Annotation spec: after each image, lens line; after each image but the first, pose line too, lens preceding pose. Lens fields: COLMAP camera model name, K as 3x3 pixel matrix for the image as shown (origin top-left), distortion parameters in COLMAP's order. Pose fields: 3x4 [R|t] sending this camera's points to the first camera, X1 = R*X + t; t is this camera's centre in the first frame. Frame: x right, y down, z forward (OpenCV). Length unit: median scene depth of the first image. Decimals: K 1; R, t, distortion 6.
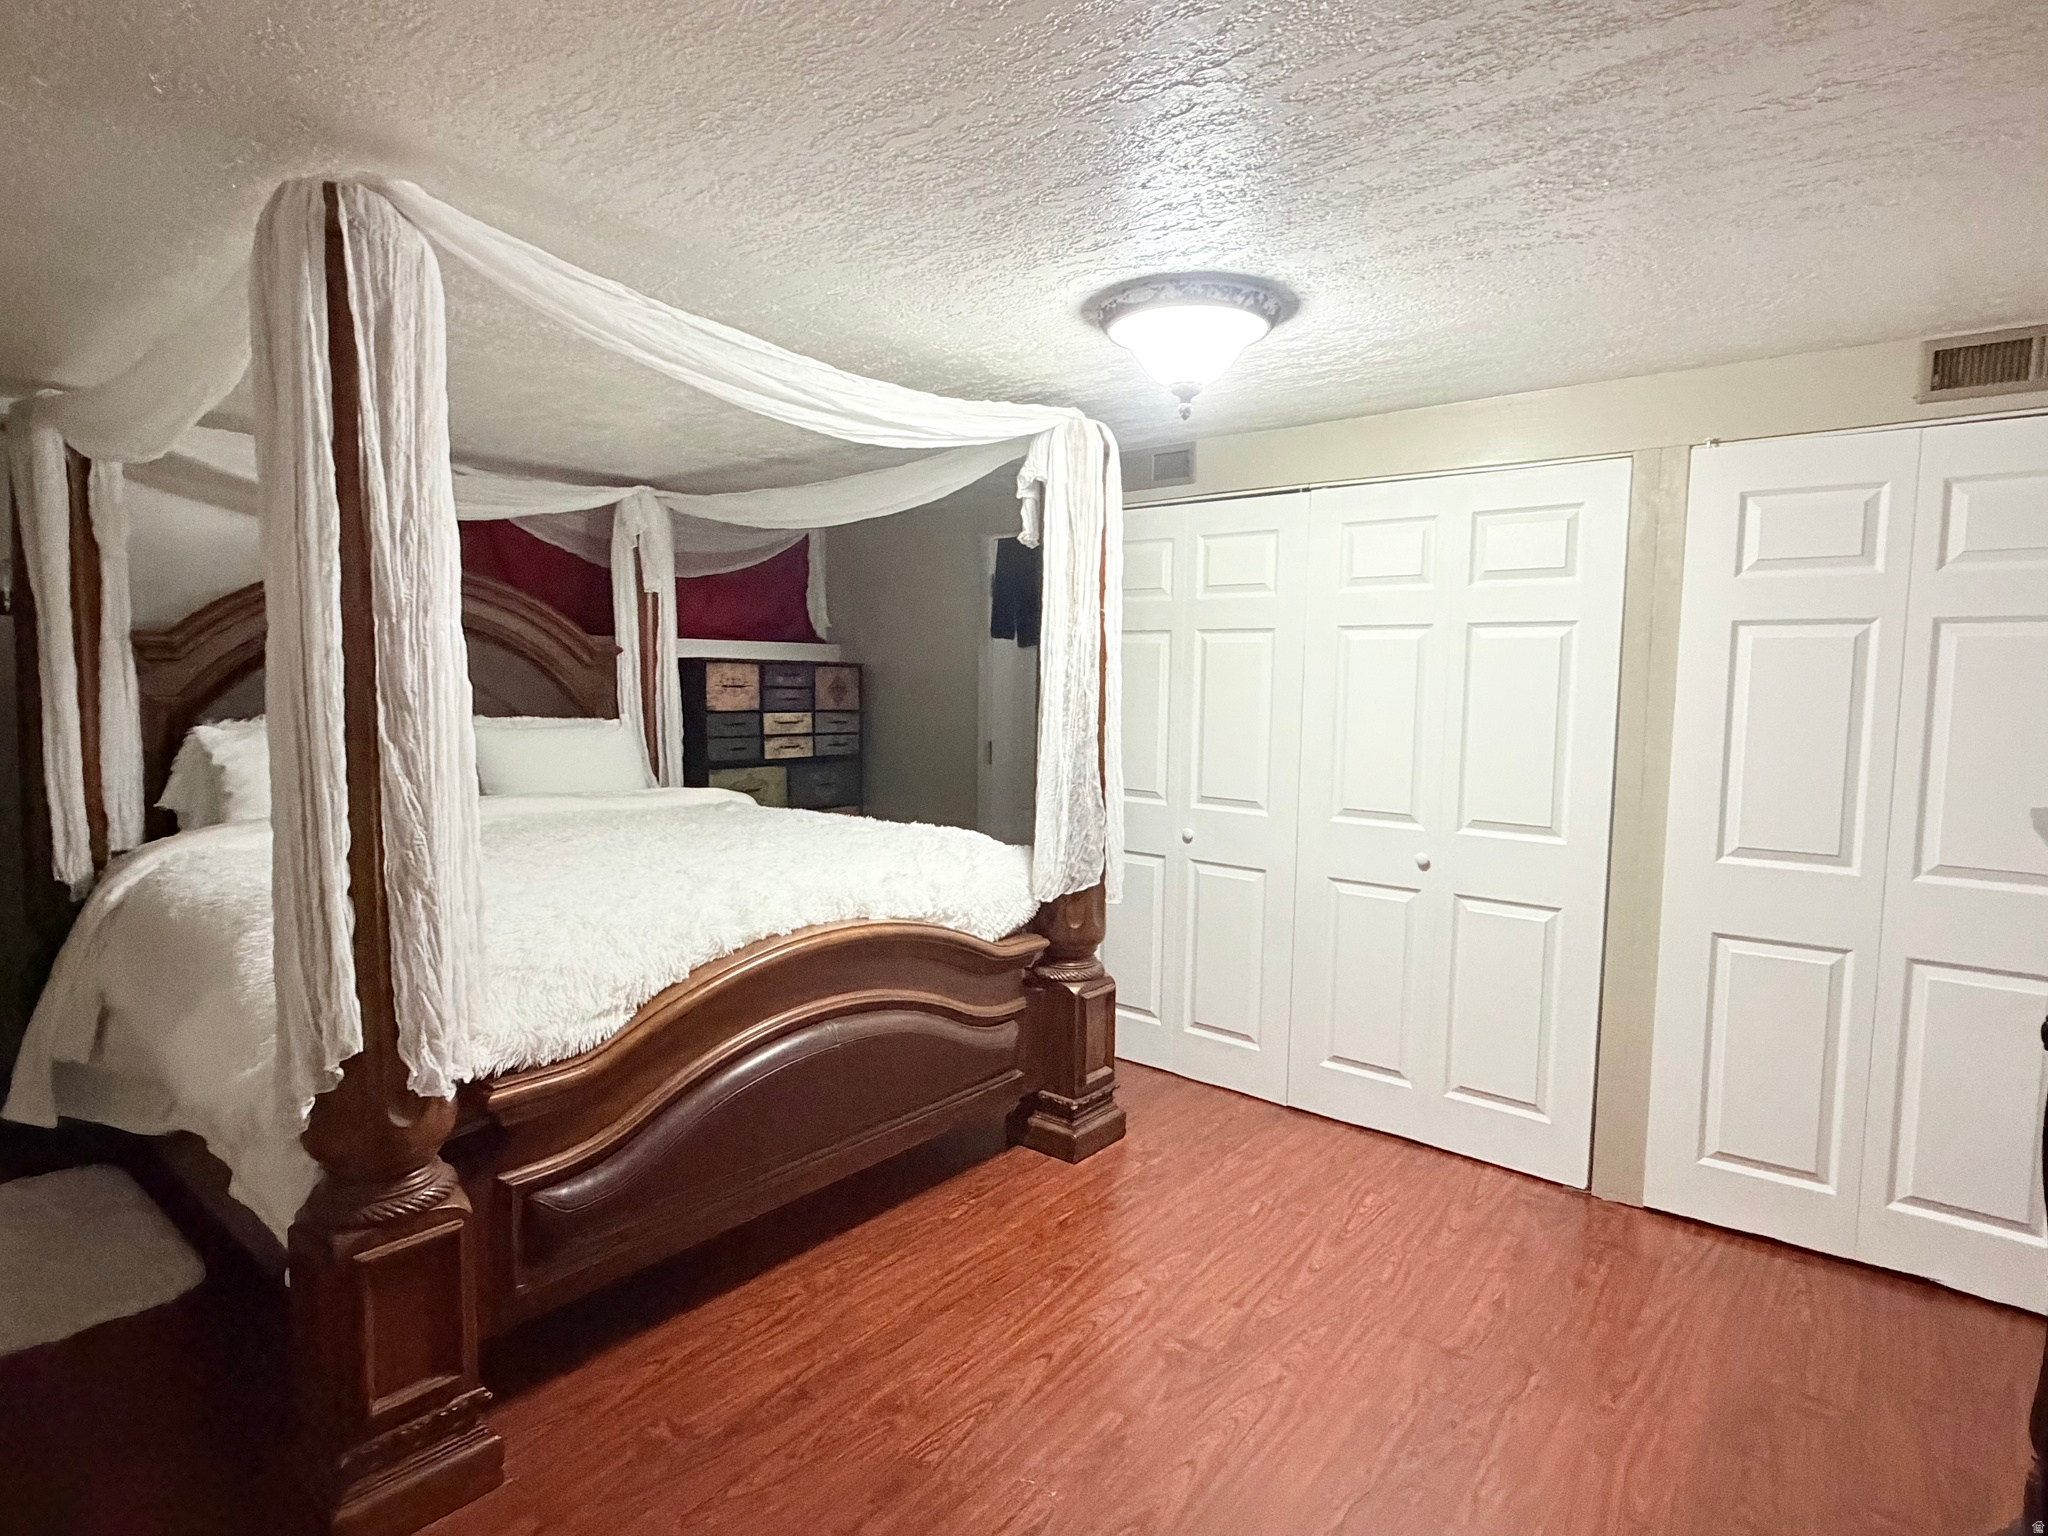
lens RADIAL K [[1100.0, 0, 1024.0], [0, 1100.0, 768.0], [0, 0, 1]] dist [0.000550, 0.000307]
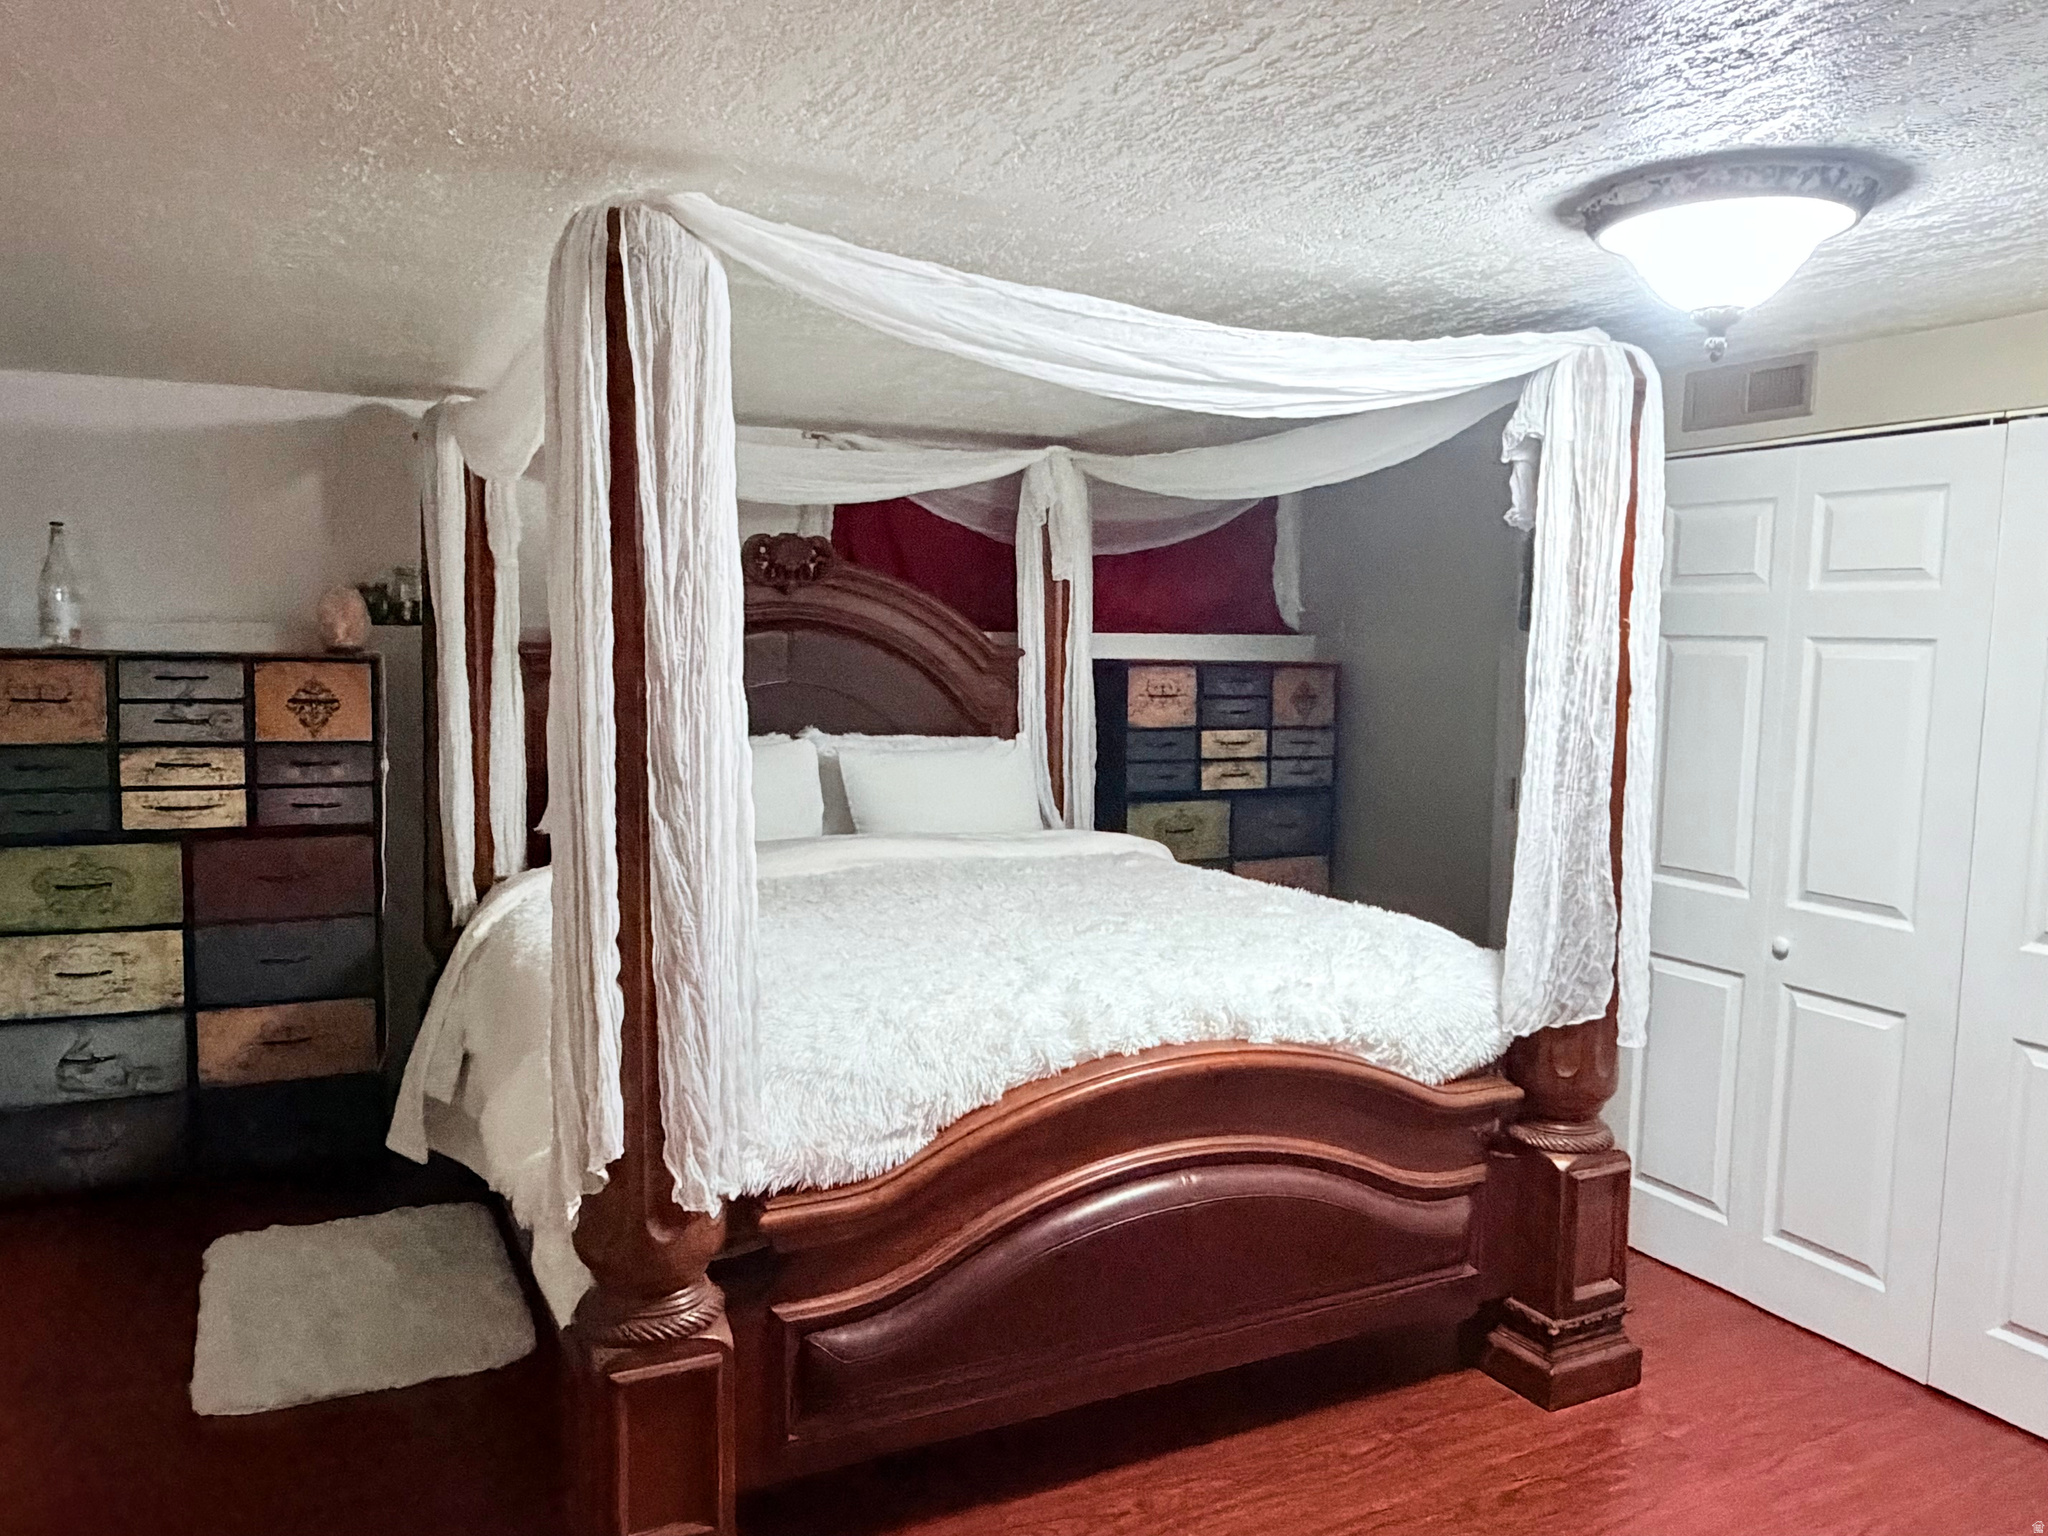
lens RADIAL K [[1492.5, 0, 1031.3], [0, 1492.5, 782.2], [0, 0, 1]] dist [0.003482, 0.000308]
pose [[0.918286, 0.040890, -0.393799, 0.111258], [-0.035425, 0.999149, 0.021138, -0.054035], [0.394329, -0.005460, 0.918953, -0.003297]]
